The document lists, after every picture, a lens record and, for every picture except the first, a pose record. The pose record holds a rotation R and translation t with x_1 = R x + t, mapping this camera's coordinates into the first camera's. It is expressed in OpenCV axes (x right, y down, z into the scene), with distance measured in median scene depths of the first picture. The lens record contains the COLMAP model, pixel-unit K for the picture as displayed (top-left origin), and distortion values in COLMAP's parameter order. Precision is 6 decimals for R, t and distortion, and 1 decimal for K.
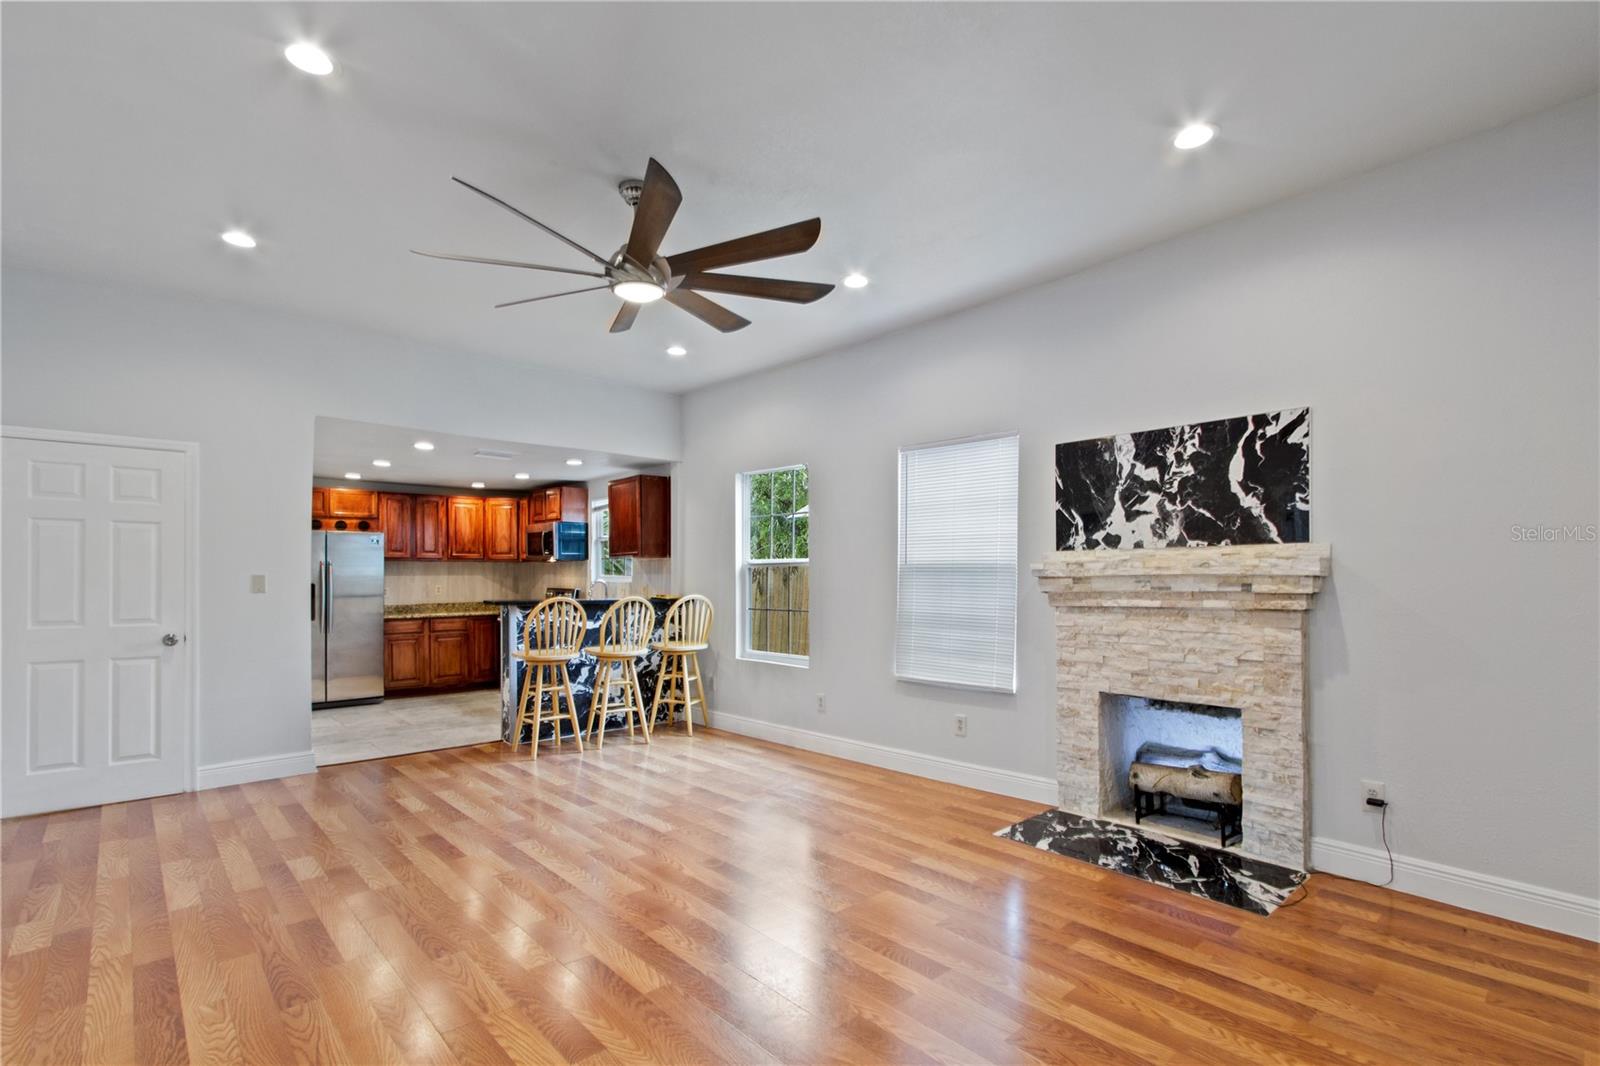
lens RADIAL K [[732.0, 0, 787.0], [0, 732.0, 570.4], [0, 0, 1]] dist [0.004314, -0.001371]
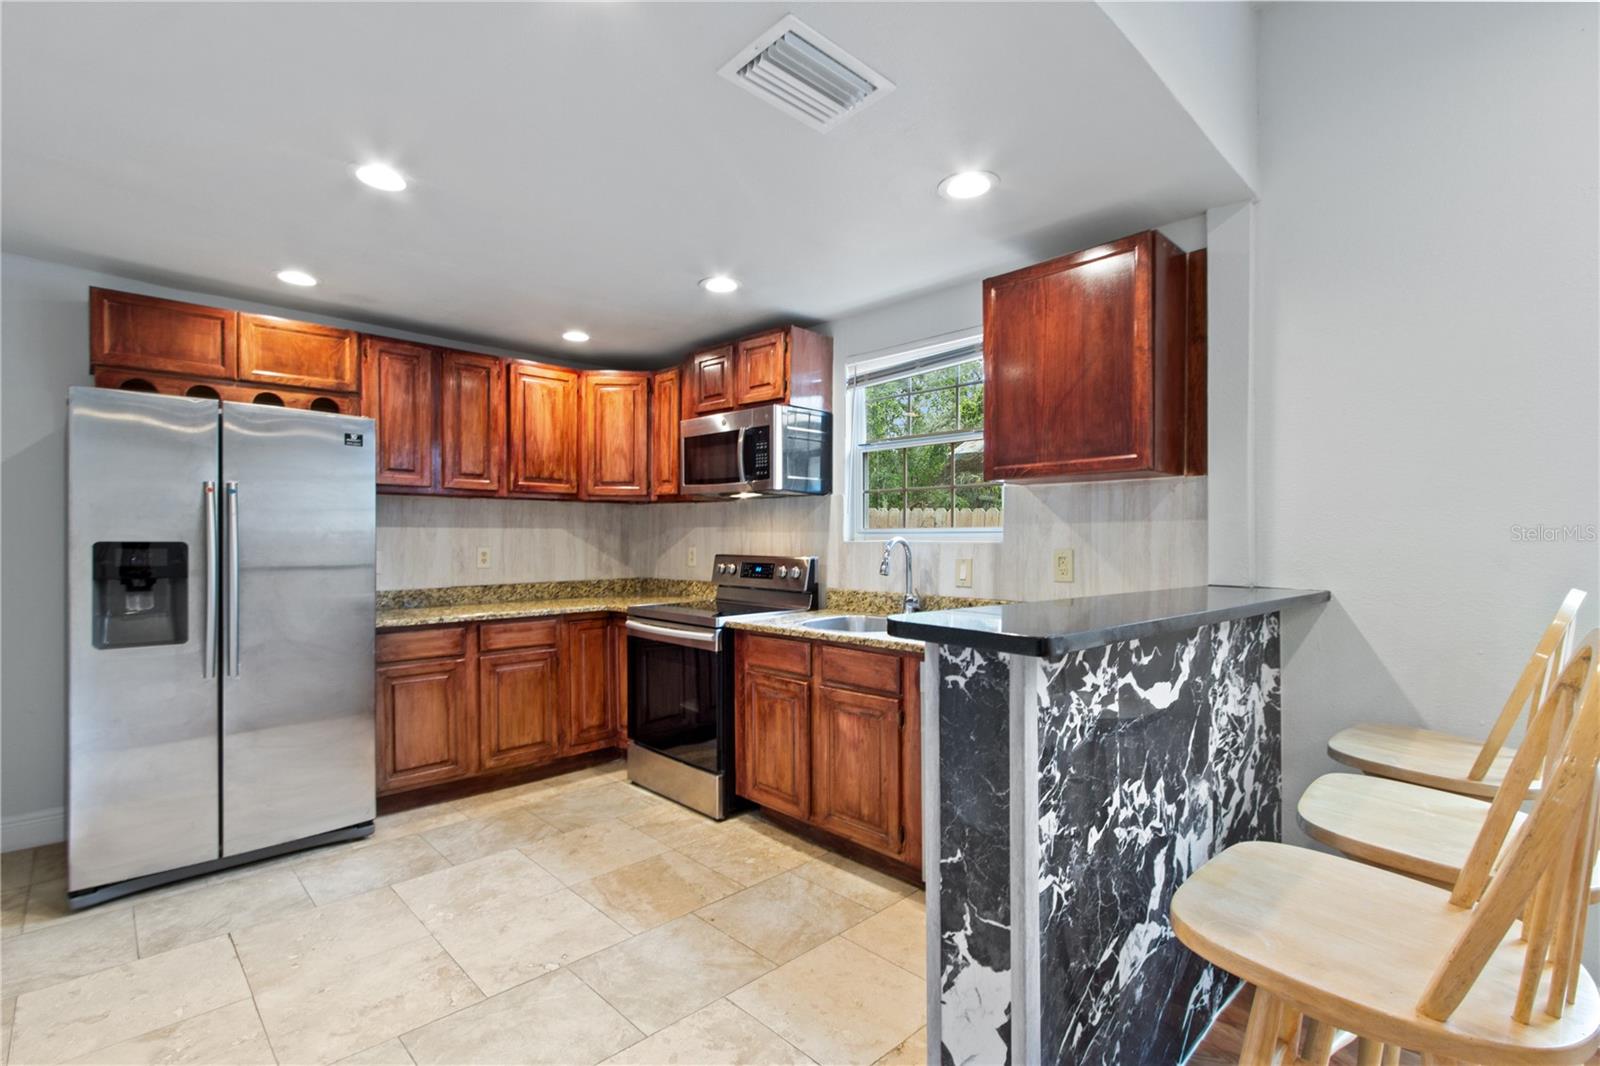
lens RADIAL K [[732.0, 0, 801.1], [0, 732.0, 537.8], [0, 0, 1]] dist [0.004314, -0.001371]
pose [[0.997914, 0.005273, 0.064348, -0.317956], [-0.005646, 0.999968, 0.005619, 0.010128], [-0.064316, -0.005971, 0.997912, 0.539063]]
